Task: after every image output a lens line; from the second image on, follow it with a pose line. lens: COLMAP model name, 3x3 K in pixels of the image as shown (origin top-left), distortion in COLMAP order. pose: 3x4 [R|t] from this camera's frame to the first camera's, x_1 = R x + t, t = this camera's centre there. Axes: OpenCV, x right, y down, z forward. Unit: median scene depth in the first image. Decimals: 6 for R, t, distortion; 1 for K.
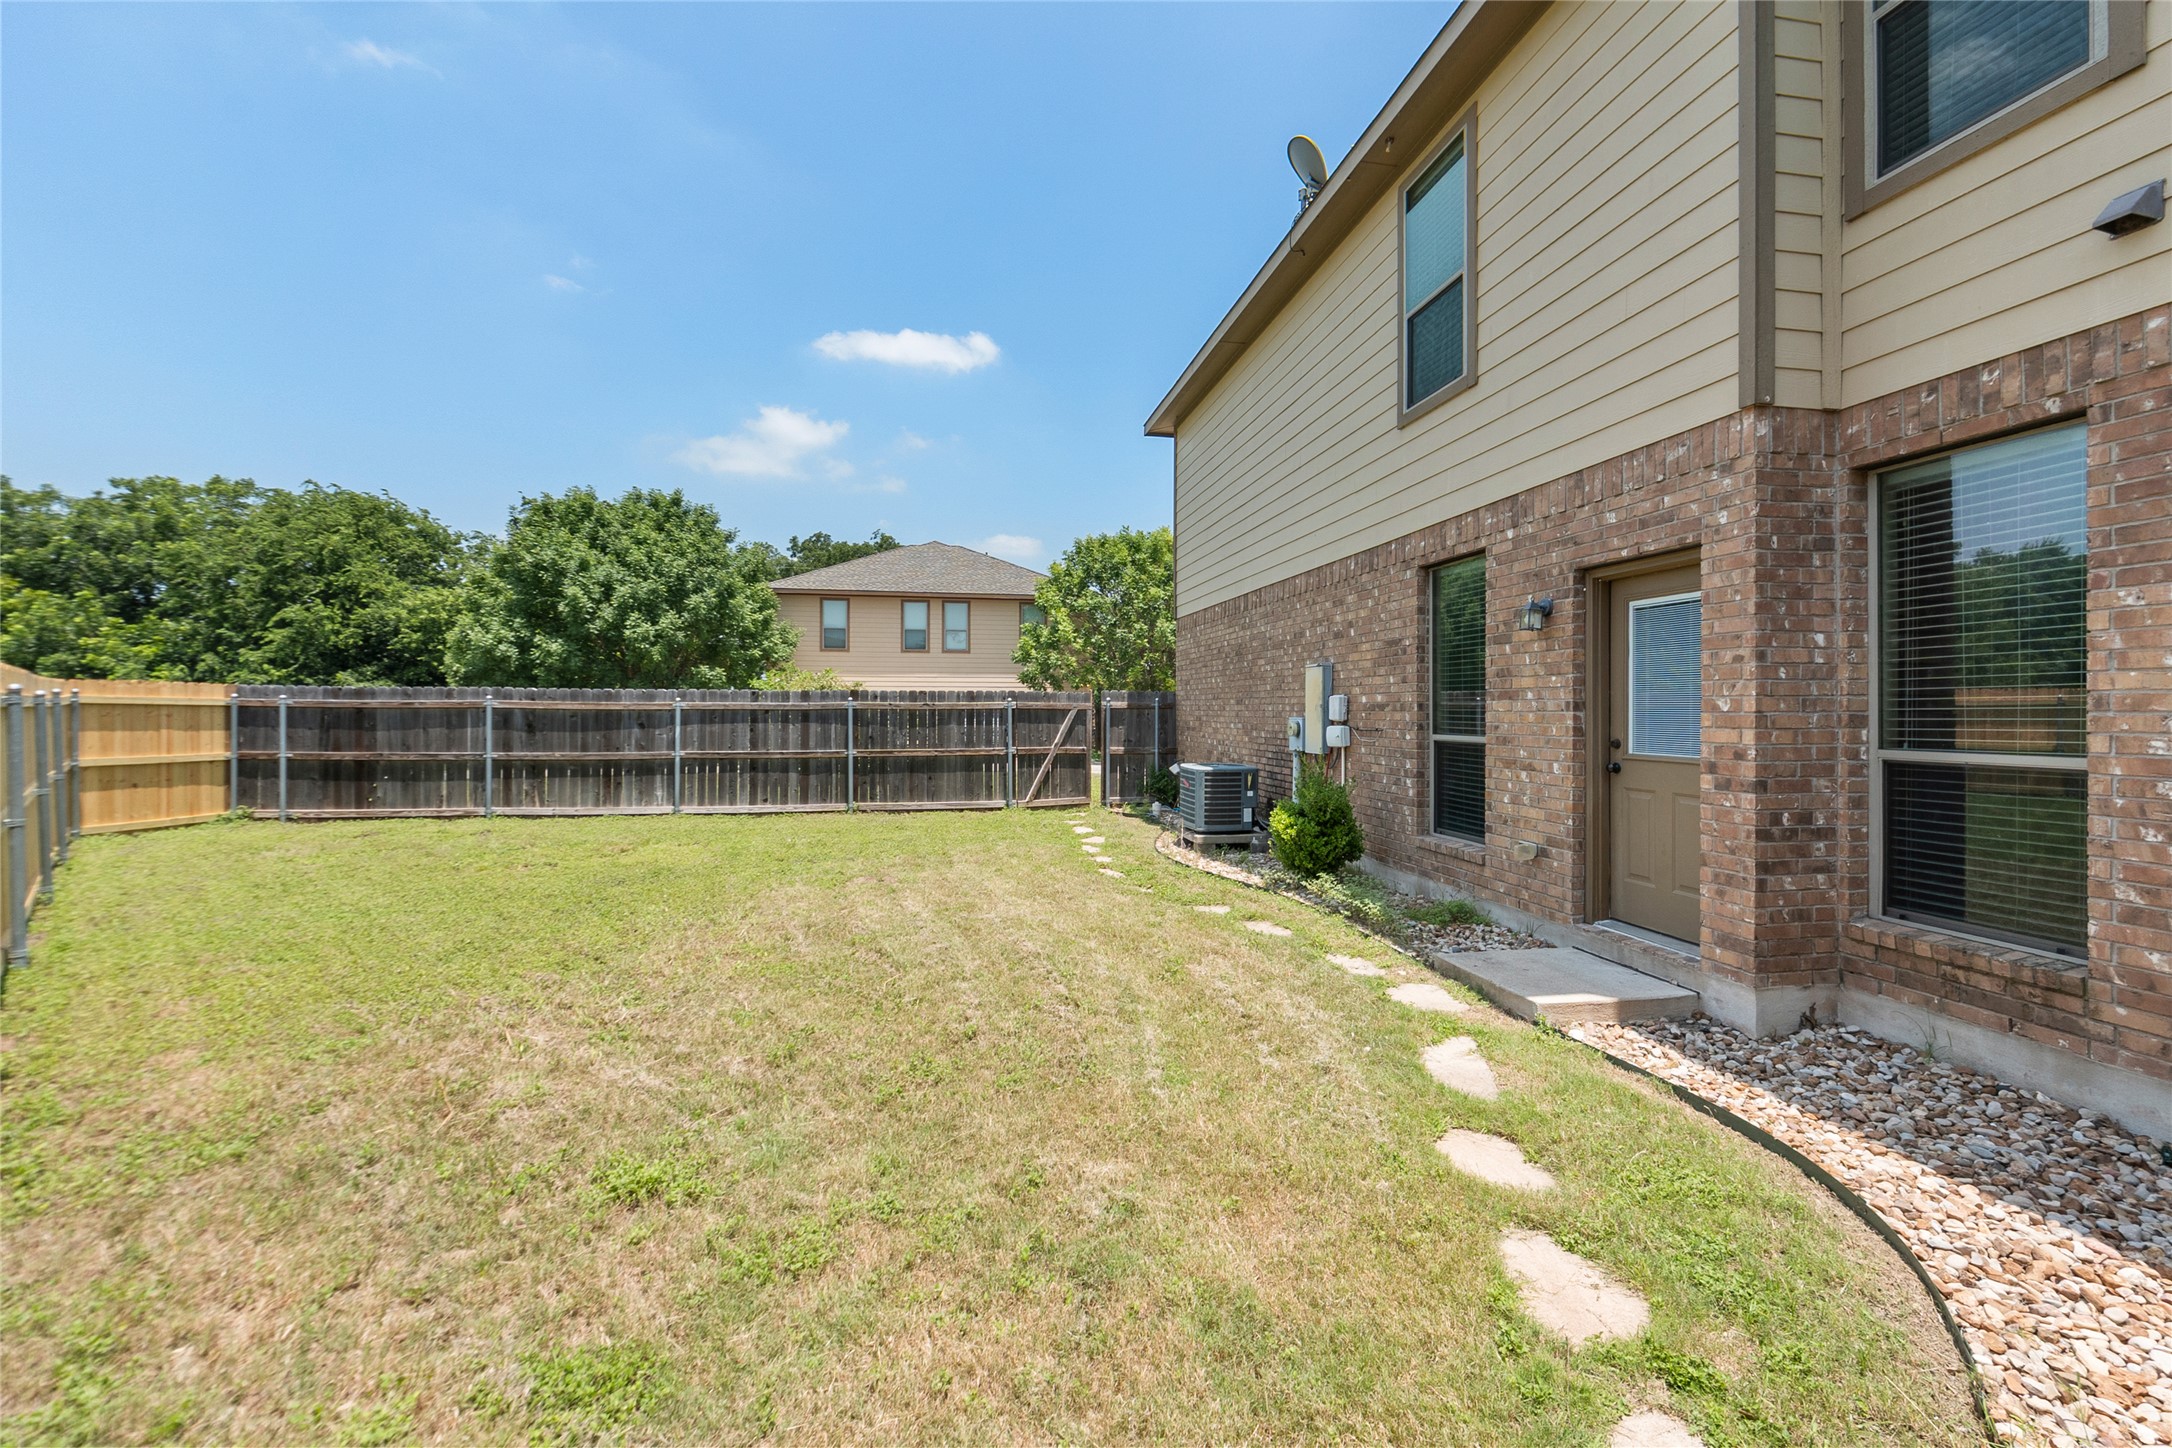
lens RADIAL K [[916.4, 0, 1086.7], [0, 916.4, 716.8], [0, 0, 1]] dist [-0.008091, -0.000013]
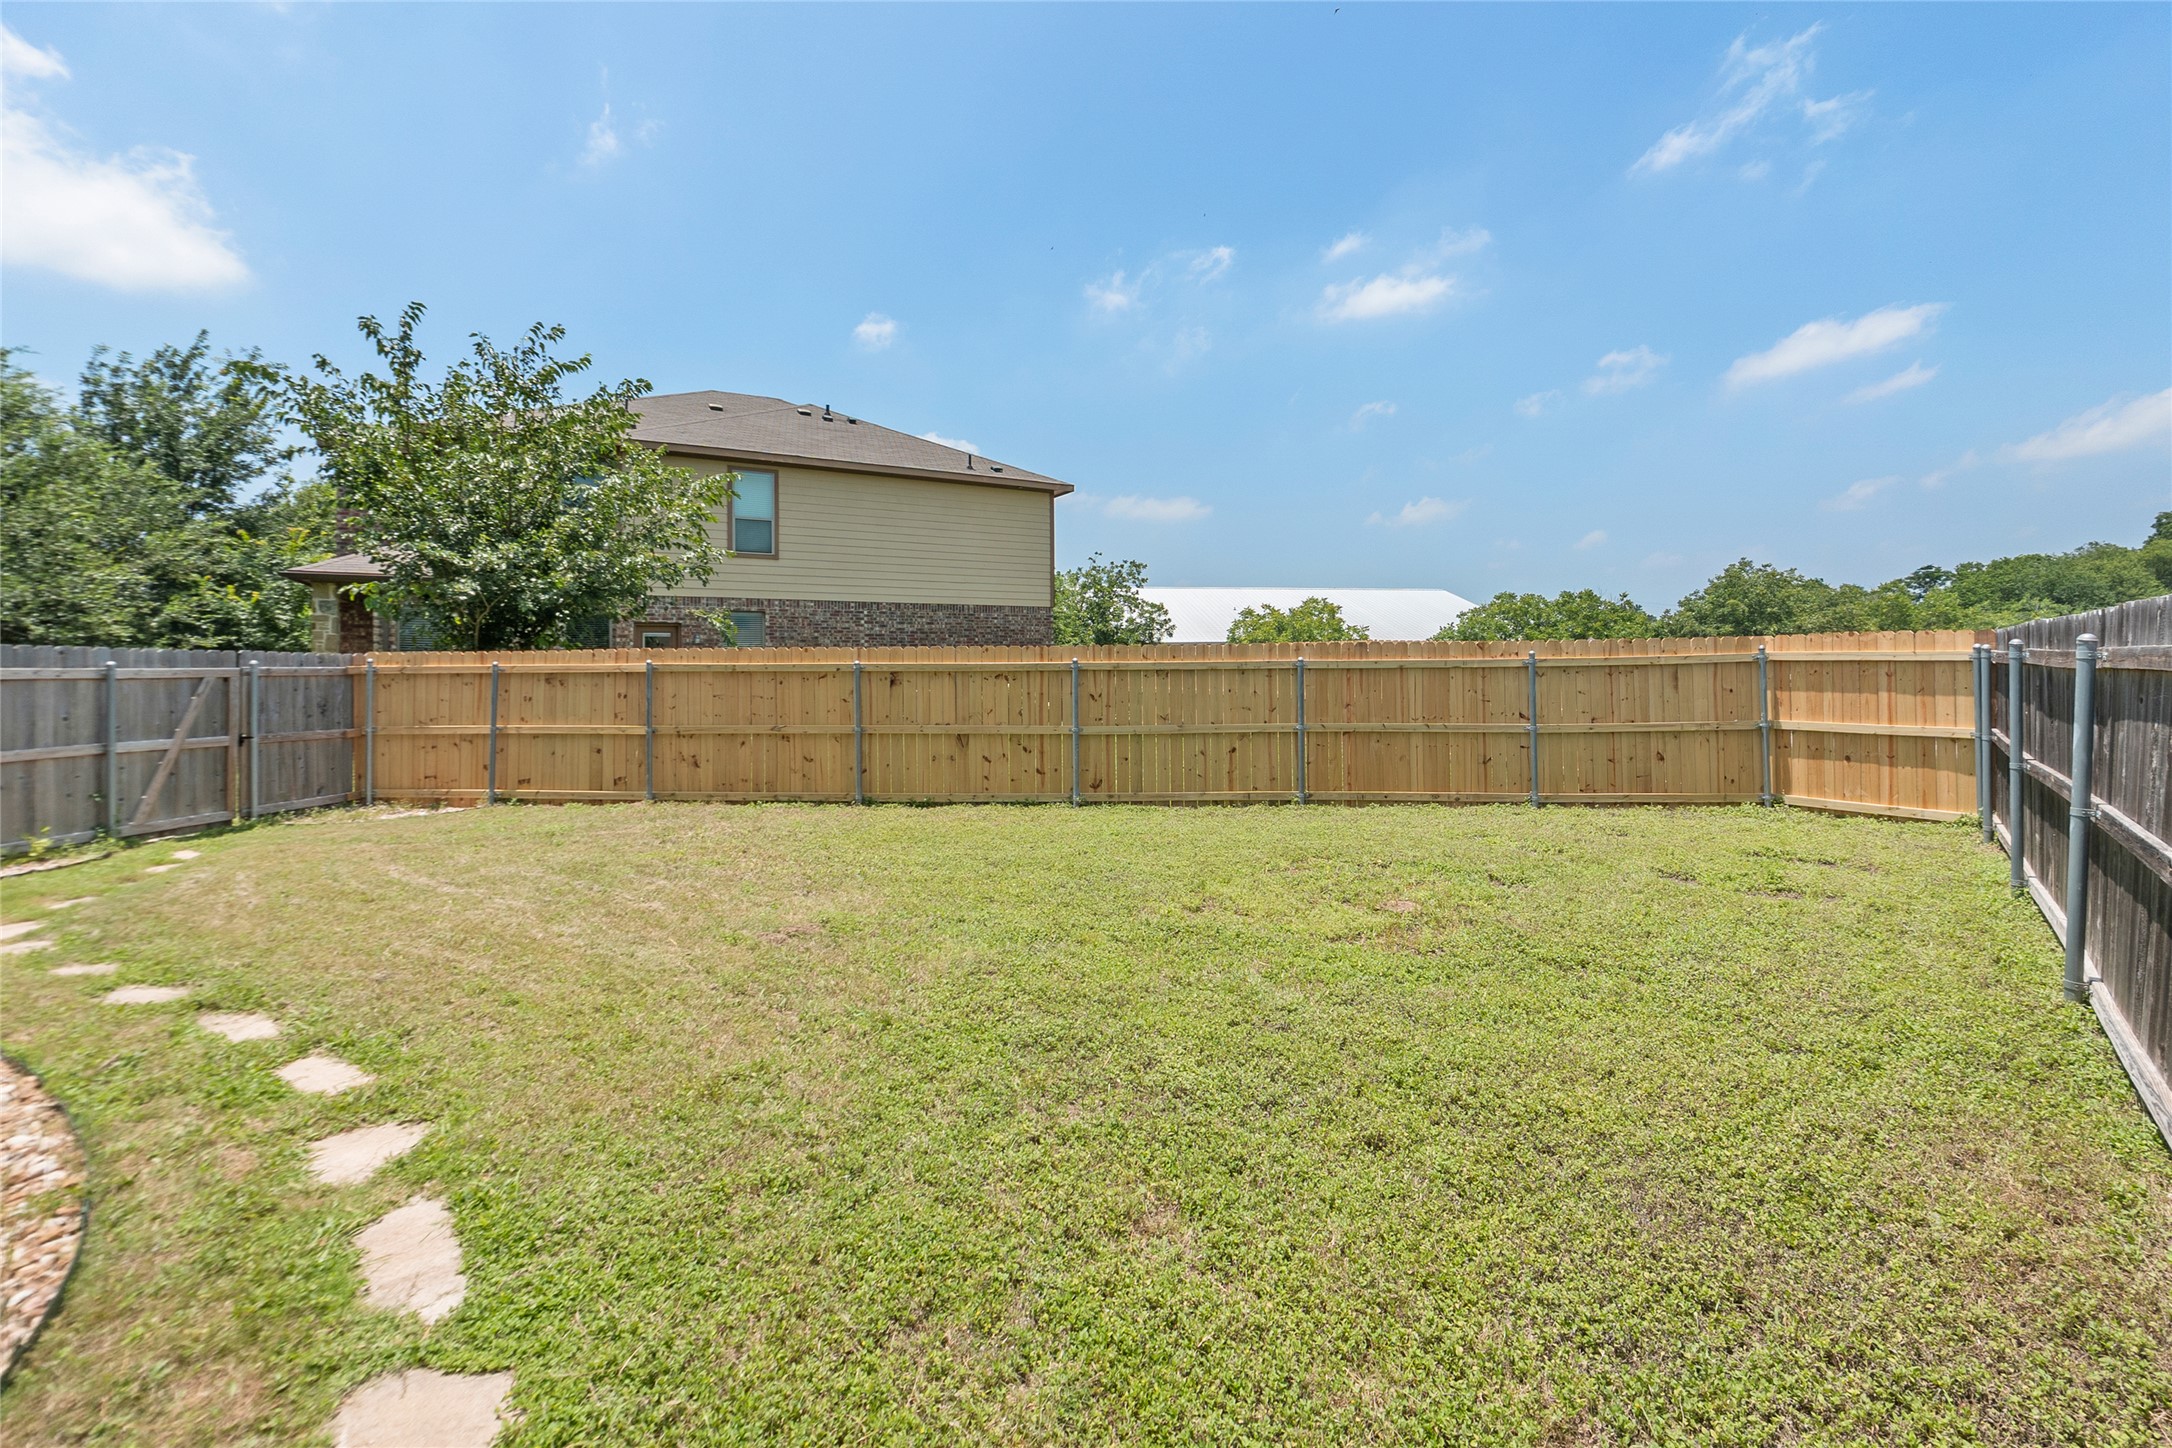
lens RADIAL K [[916.4, 0, 1087.4], [0, 916.4, 670.0], [0, 0, 1]] dist [-0.008091, -0.000013]
pose [[-0.782066, 0.003781, -0.623184, 0.014480], [0.000981, 0.999988, 0.004836, -0.008403], [0.623195, 0.003171, -0.782060, 0.992031]]
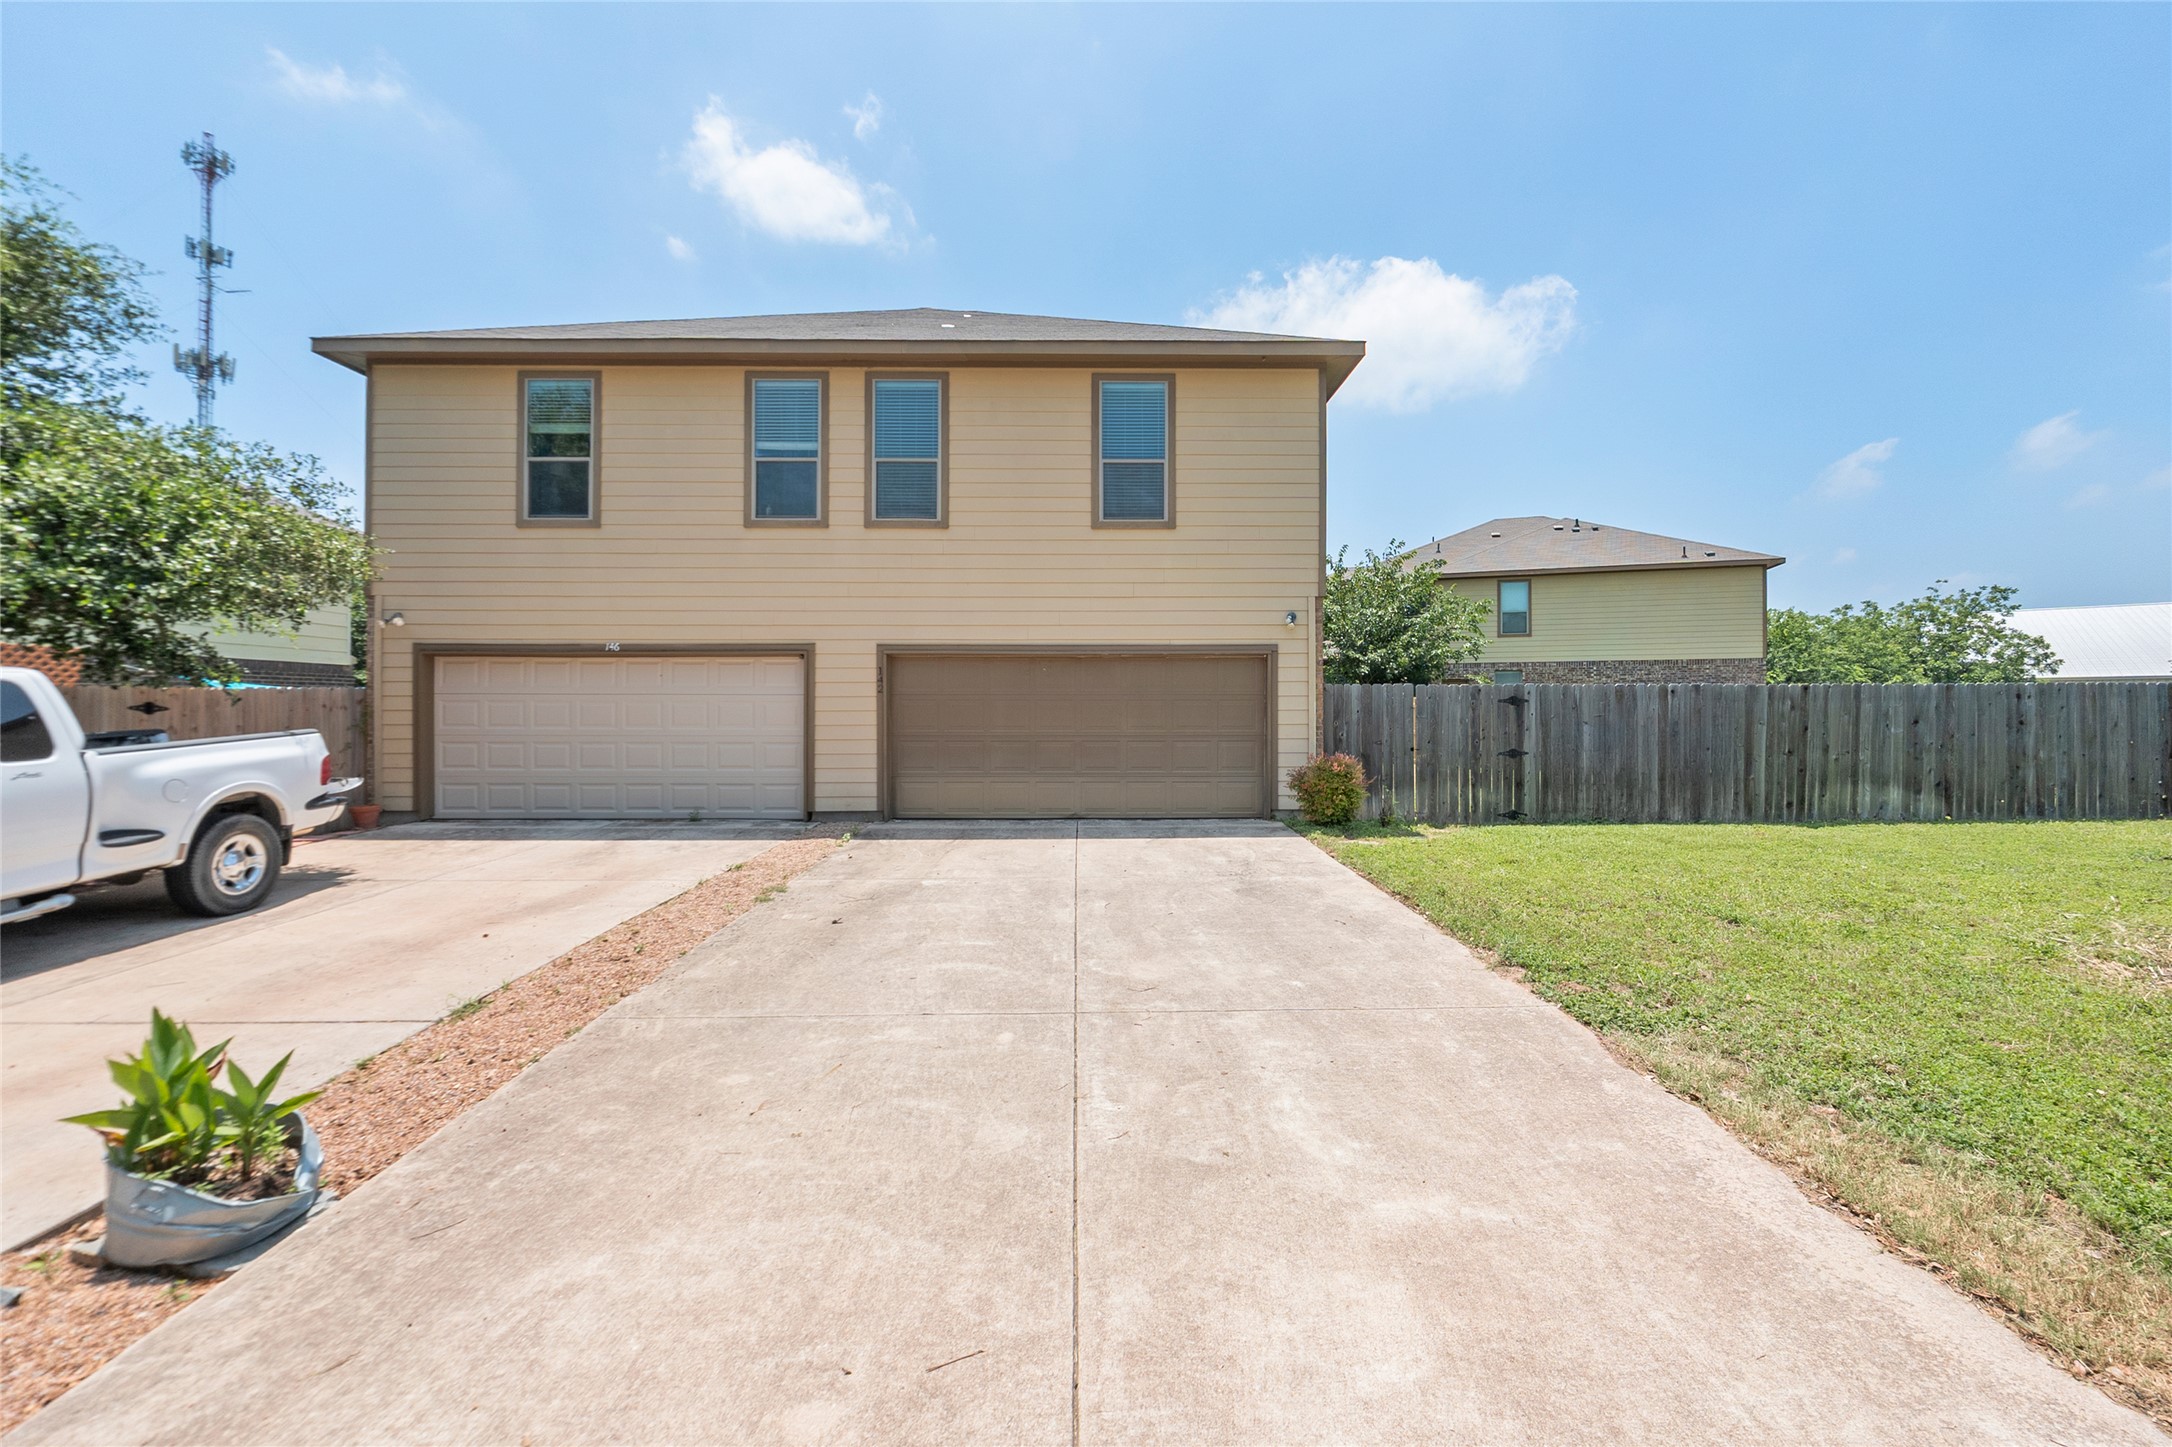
lens RADIAL K [[916.4, 0, 1076.7], [0, 916.4, 708.5], [0, 0, 1]] dist [-0.008091, -0.000013]
pose [[-0.983211, -0.001649, 0.182465, 0.089270], [-0.000845, 0.999990, 0.004482, -0.008646], [-0.182471, 0.004253, -0.983202, 1.431901]]
